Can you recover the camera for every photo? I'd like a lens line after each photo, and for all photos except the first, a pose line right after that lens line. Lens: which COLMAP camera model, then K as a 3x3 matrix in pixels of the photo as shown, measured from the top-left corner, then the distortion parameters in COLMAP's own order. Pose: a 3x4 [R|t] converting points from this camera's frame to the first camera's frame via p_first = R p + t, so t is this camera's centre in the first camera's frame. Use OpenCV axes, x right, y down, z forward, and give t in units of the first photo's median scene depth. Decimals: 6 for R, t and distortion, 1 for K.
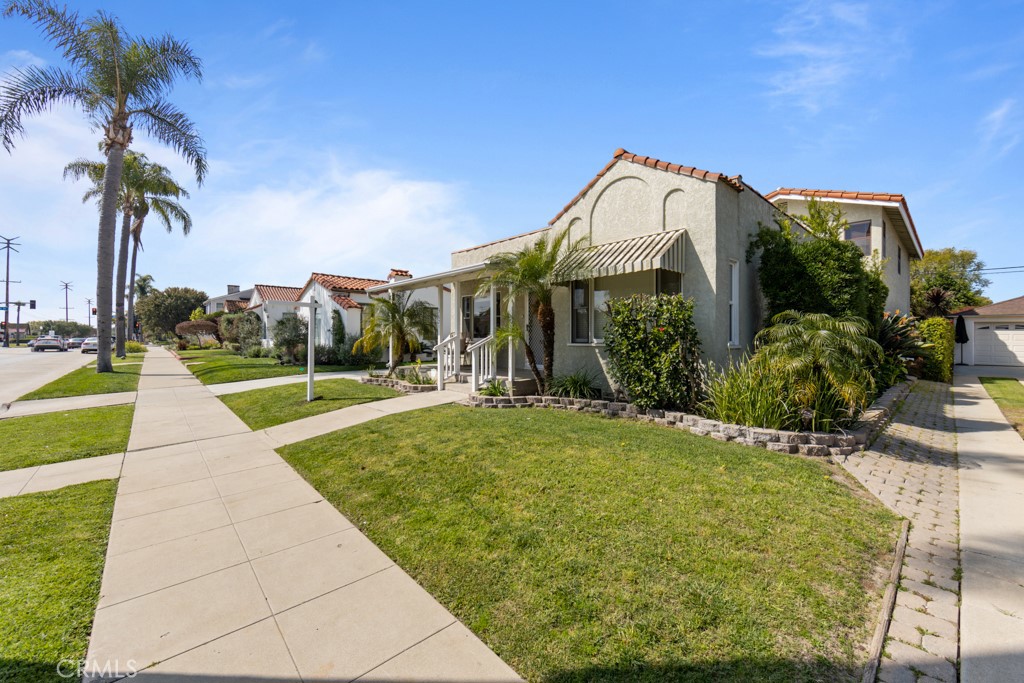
lens RADIAL K [[405.8, 0, 513.4], [0, 405.8, 335.5], [0, 0, 1]] dist [-0.001878, -0.000284]
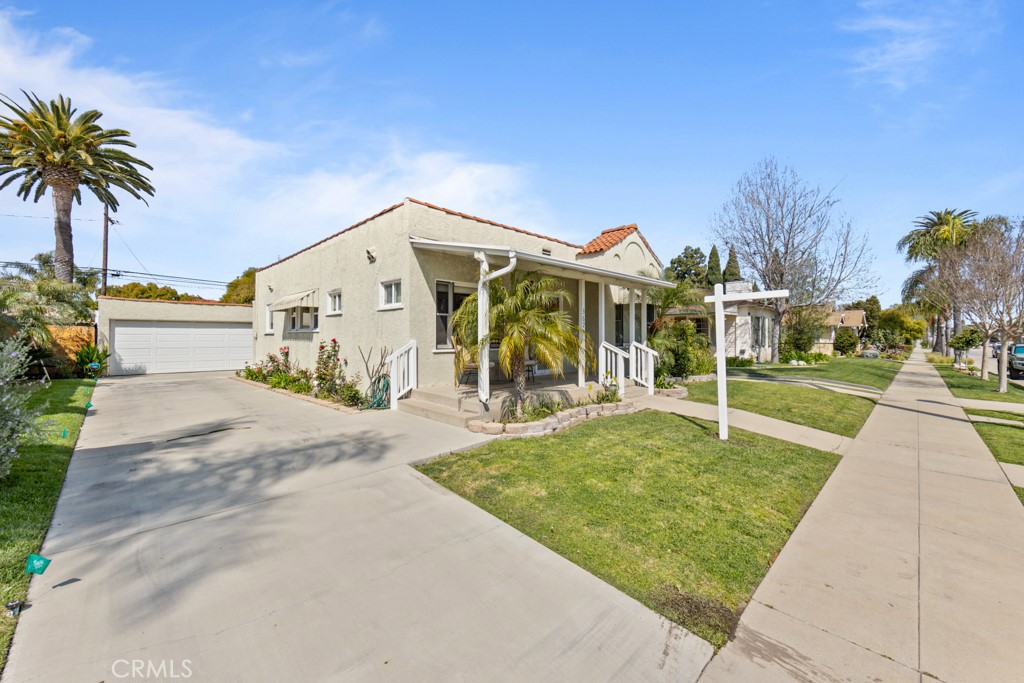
lens RADIAL K [[405.8, 0, 513.4], [0, 405.8, 335.5], [0, 0, 1]] dist [-0.001878, -0.000284]
pose [[-0.051925, 0.005072, 0.998638, -1.246934], [-0.004518, 0.999976, -0.005314, -0.008688], [-0.998641, -0.004787, -0.051901, 1.485277]]
